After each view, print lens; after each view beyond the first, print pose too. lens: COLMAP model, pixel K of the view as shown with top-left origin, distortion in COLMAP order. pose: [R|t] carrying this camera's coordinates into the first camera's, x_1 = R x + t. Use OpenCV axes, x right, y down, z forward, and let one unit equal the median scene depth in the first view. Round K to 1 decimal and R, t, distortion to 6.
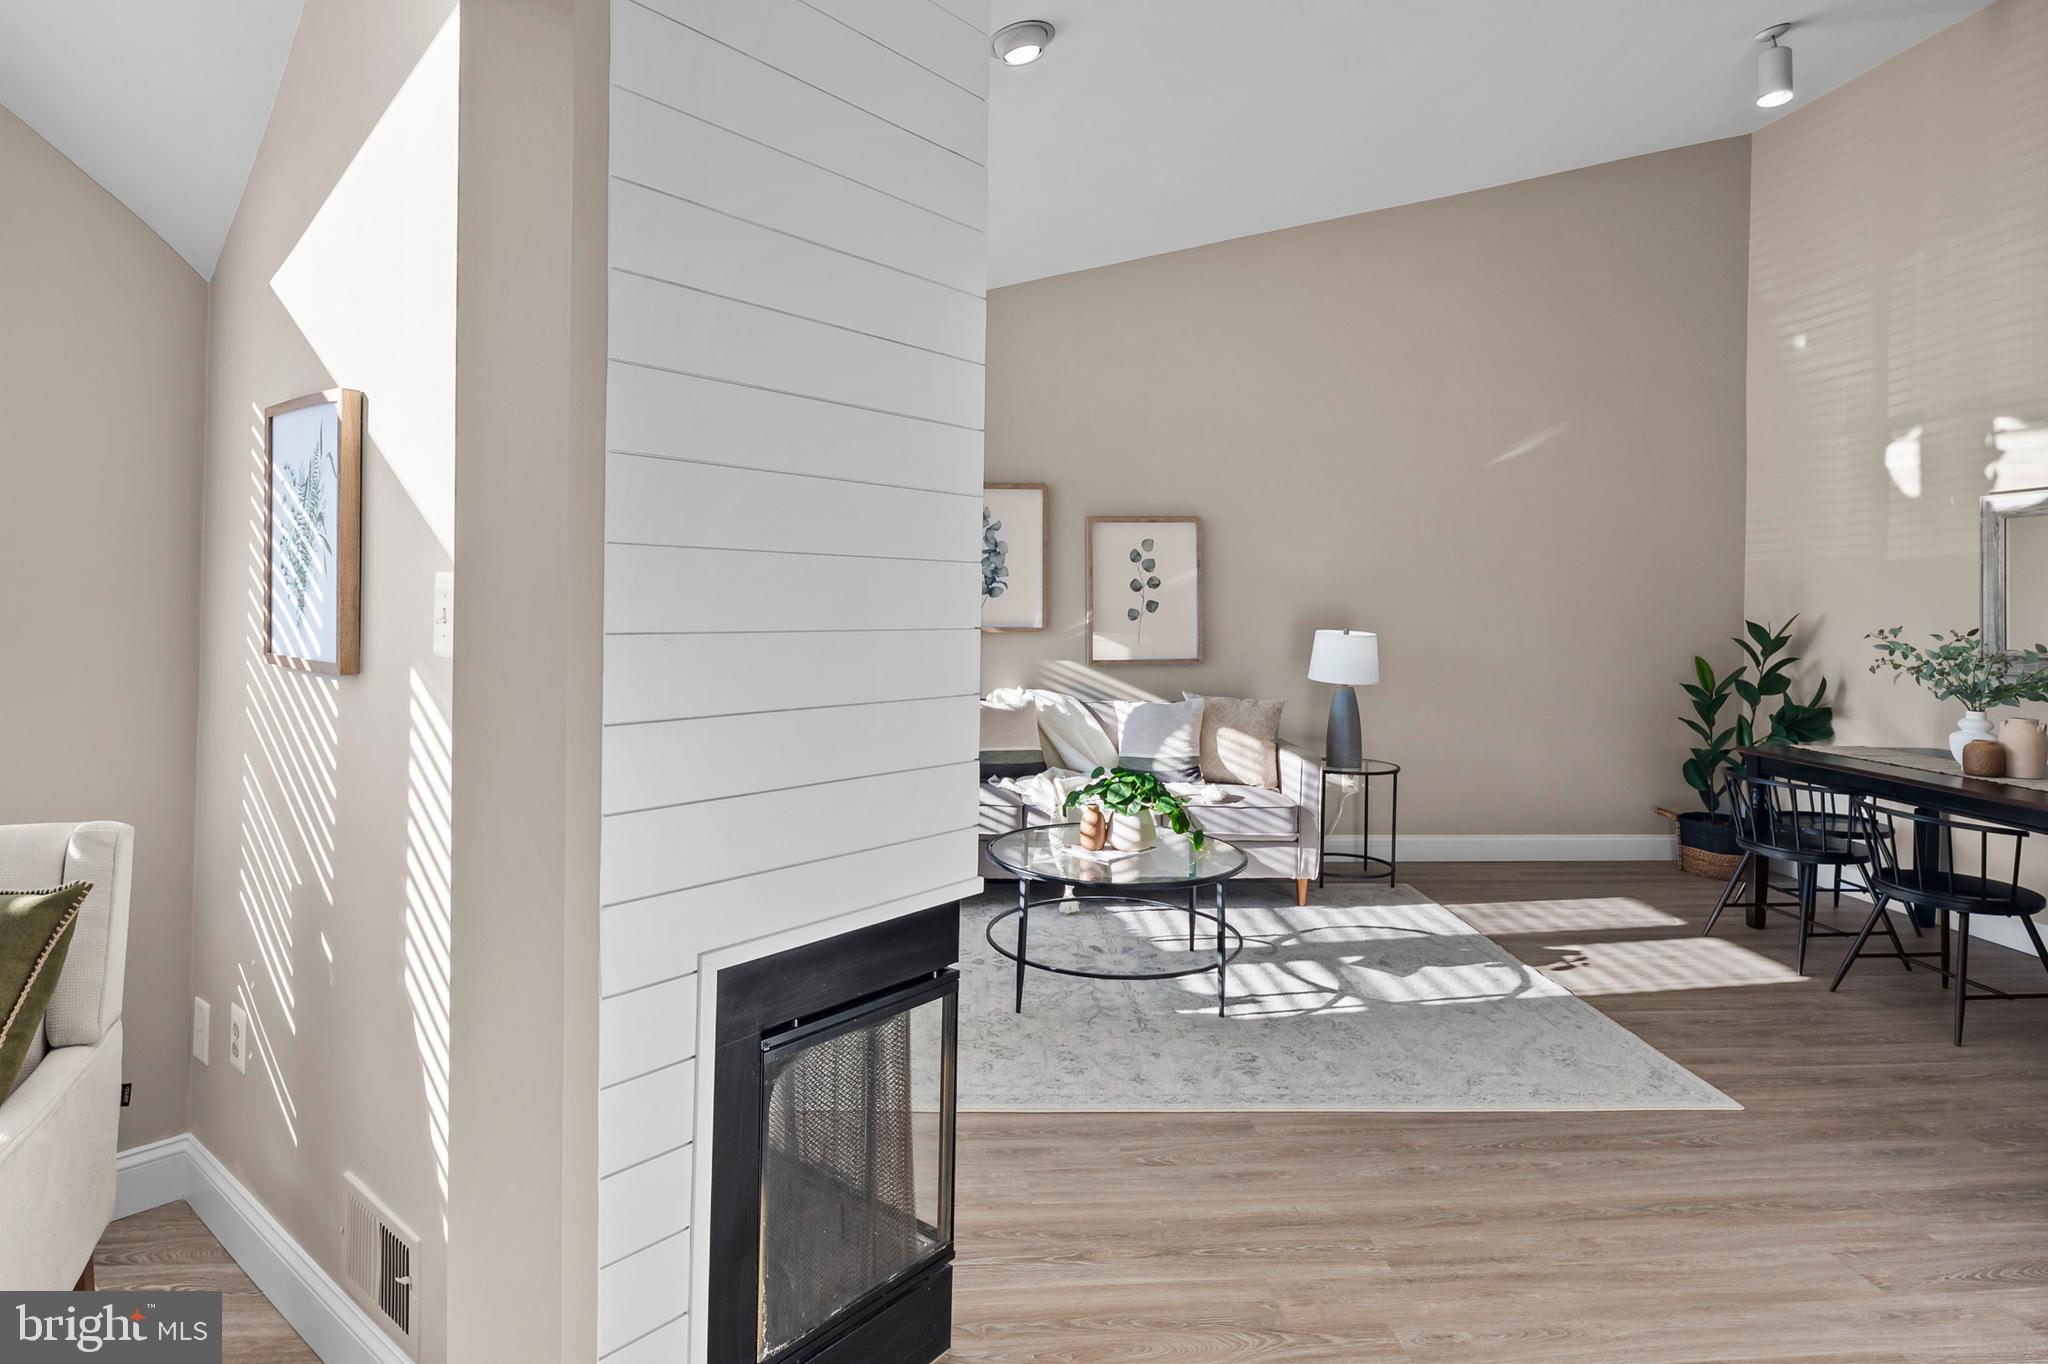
lens RADIAL K [[1120.1, 0, 998.6], [0, 1120.1, 604.9], [0, 0, 1]] dist [-0.001951, -0.006241]
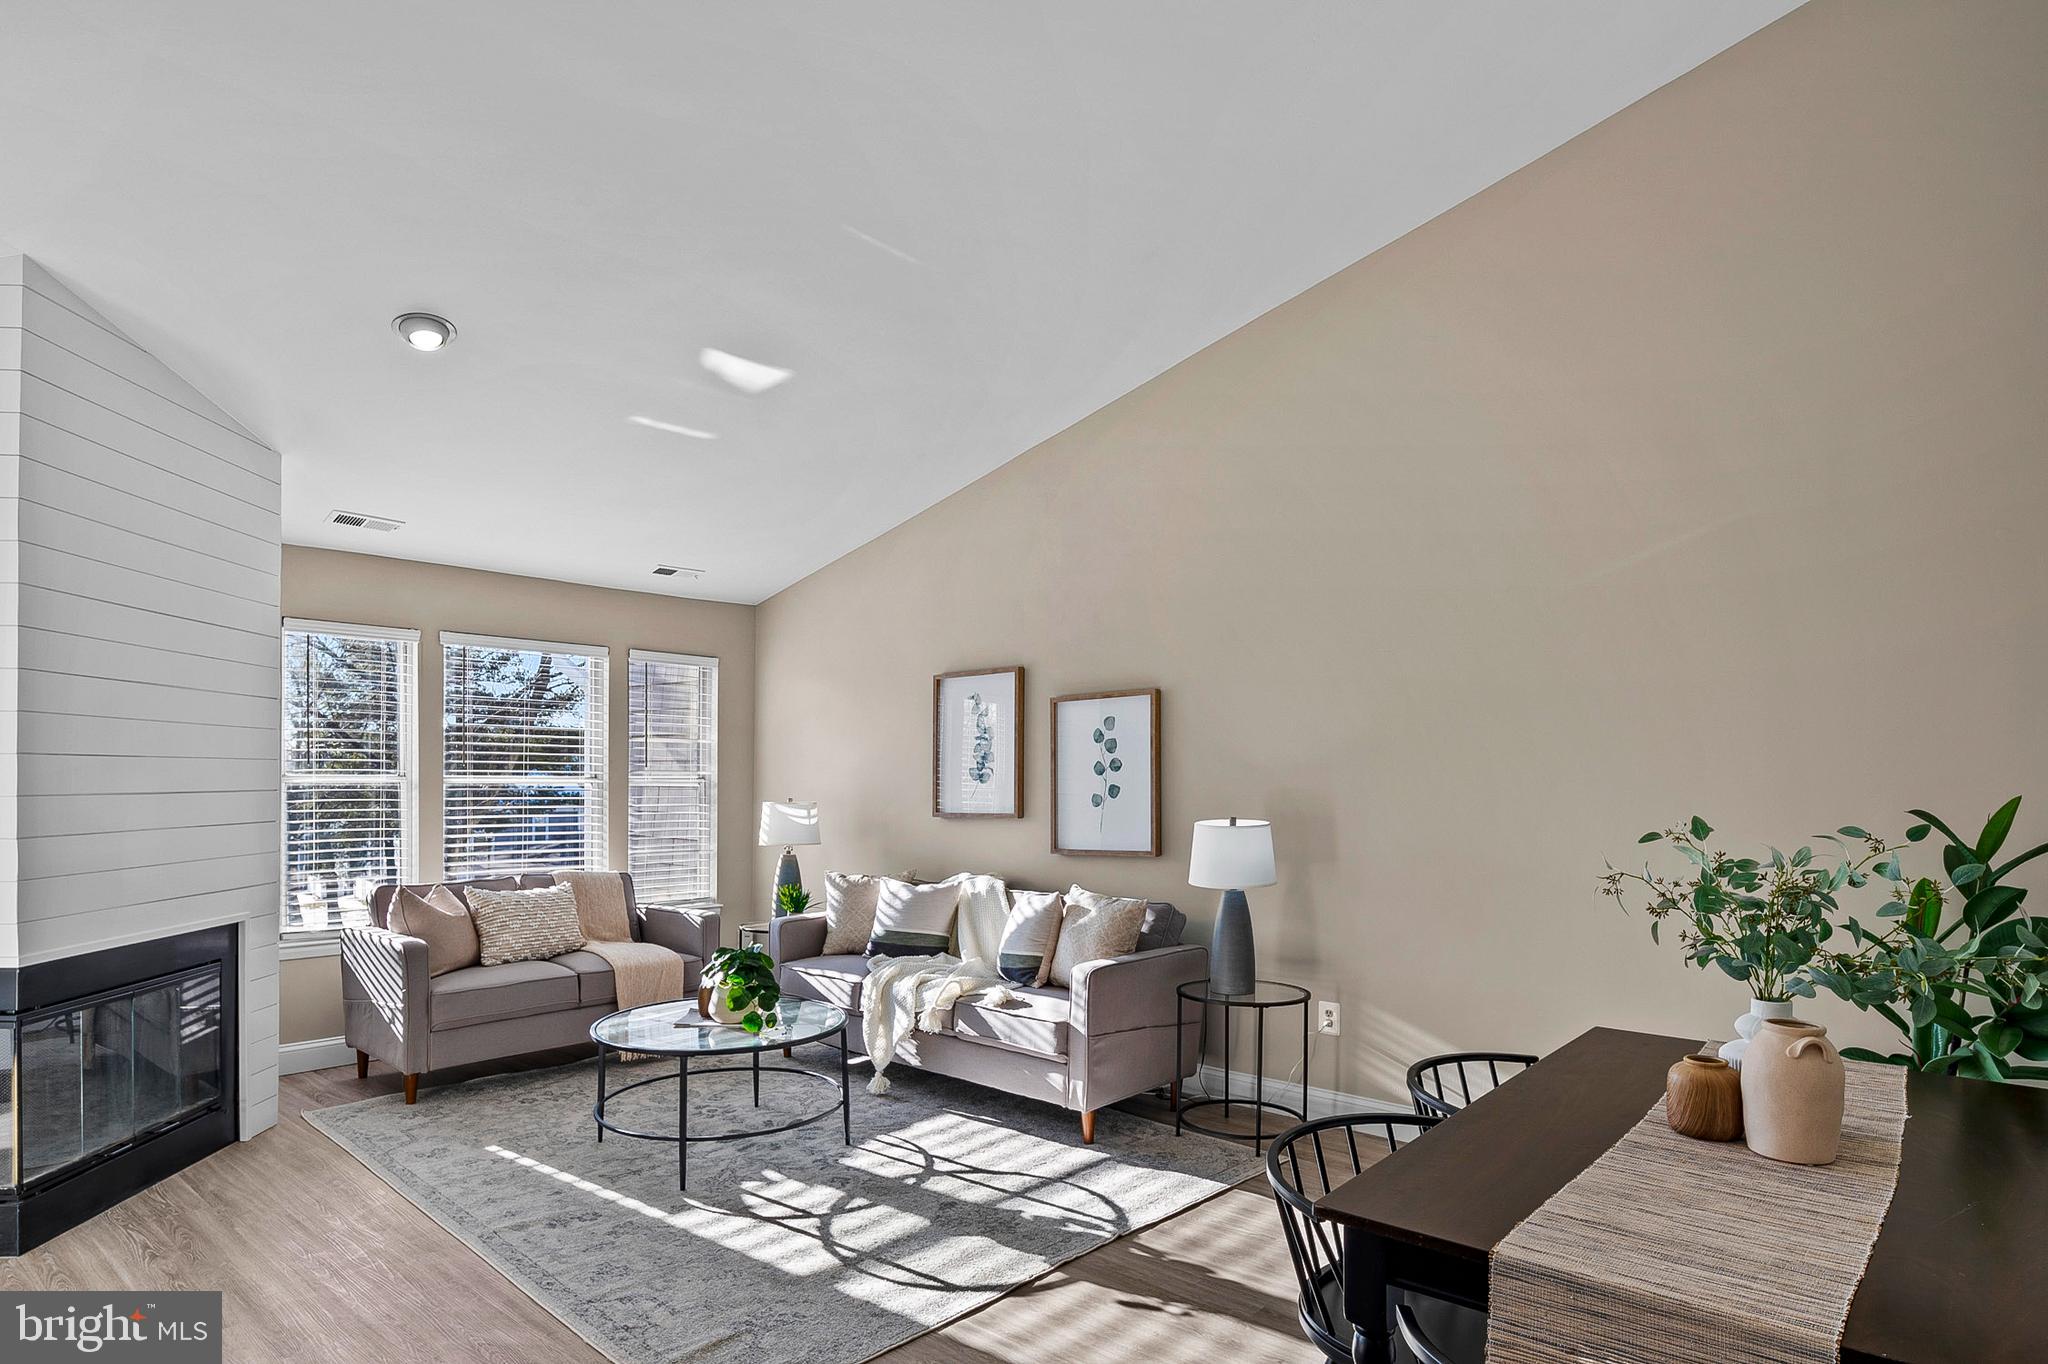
lens RADIAL K [[1120.1, 0, 1038.8], [0, 1120.1, 773.2], [0, 0, 1]] dist [-0.001951, -0.006241]
pose [[0.696131, -0.018082, -0.717687, 1.097146], [-0.000469, 0.999671, -0.025642, 0.014670], [0.717915, 0.018187, 0.695893, 0.494992]]
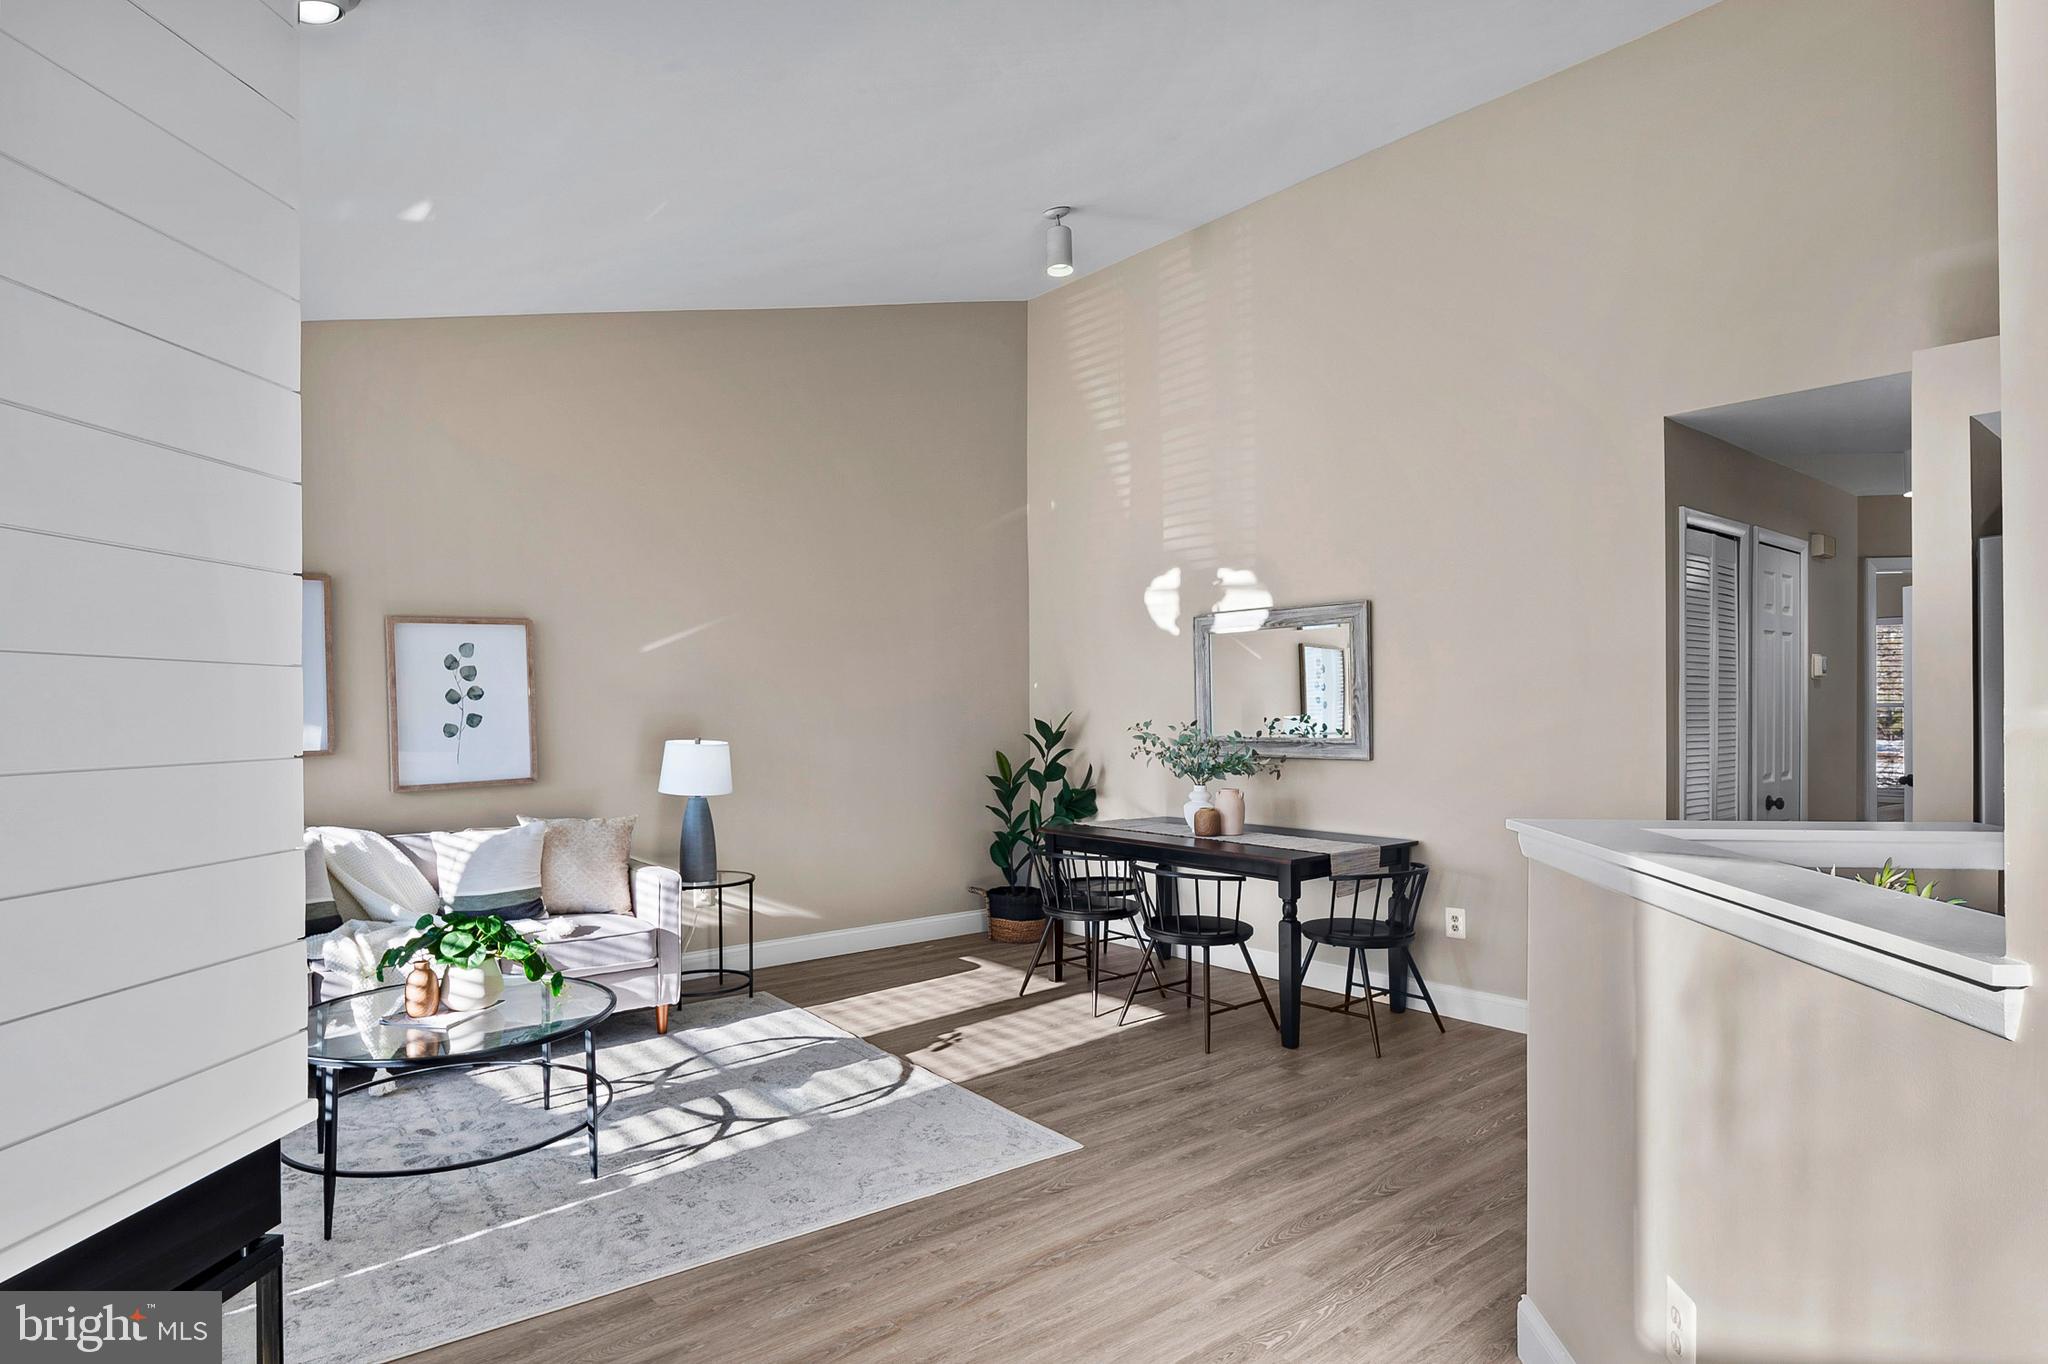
lens RADIAL K [[1120.1, 0, 1006.4], [0, 1120.1, 714.4], [0, 0, 1]] dist [-0.001951, -0.006241]
pose [[0.821272, -0.024594, 0.570006, -0.027967], [0.023744, 0.999678, 0.008923, -0.001944], [-0.570042, 0.006206, 0.821592, 0.073917]]
